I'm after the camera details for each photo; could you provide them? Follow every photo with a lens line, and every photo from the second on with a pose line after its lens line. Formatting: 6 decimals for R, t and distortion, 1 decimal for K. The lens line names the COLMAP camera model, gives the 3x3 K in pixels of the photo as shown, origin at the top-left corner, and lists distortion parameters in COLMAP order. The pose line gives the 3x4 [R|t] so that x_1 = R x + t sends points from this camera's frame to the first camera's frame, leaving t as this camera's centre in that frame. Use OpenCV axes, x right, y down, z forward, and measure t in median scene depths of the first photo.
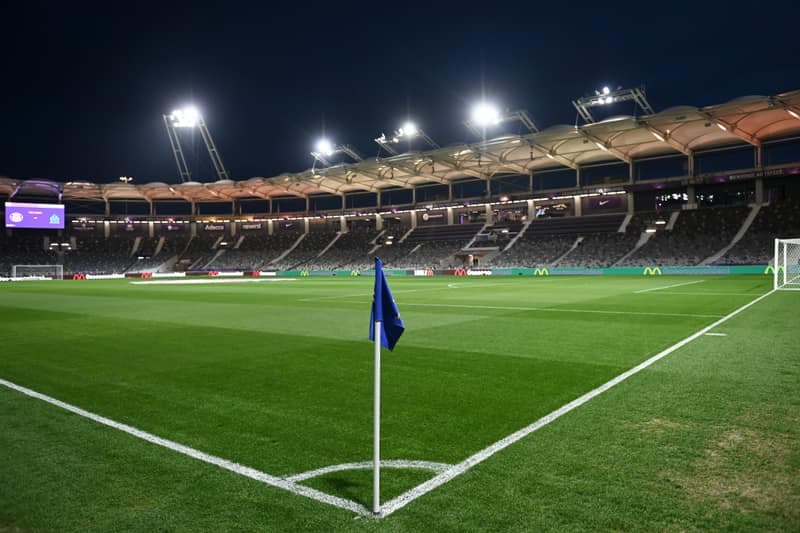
lens RADIAL K [[597.5, 0, 399.6], [0, 597.5, 267.8], [0, 0, 1]] dist [-0.005244, 0.000591]
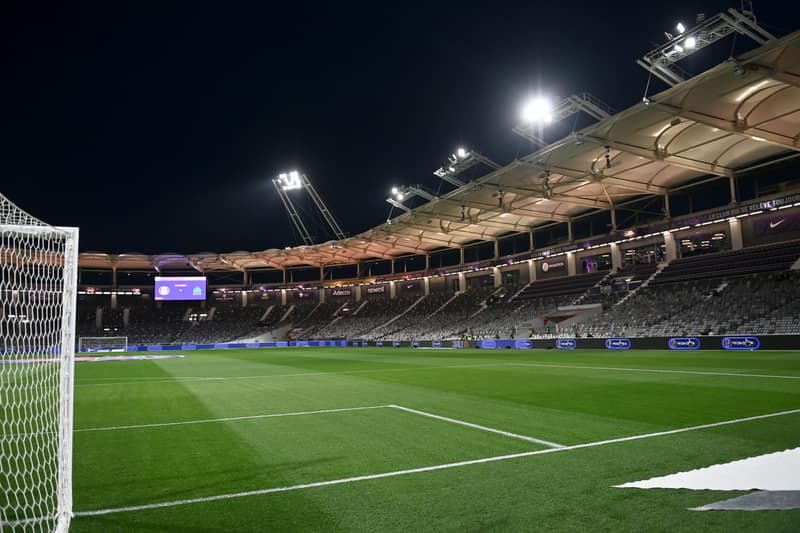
lens RADIAL K [[597.5, 0, 400.3], [0, 597.5, 265.7], [0, 0, 1]] dist [-0.005244, 0.000591]
pose [[0.892875, -0.061417, -0.446097, 0.209068], [0.010816, 0.993295, -0.115104, -0.001236], [0.450175, 0.097948, 0.887552, 0.230480]]
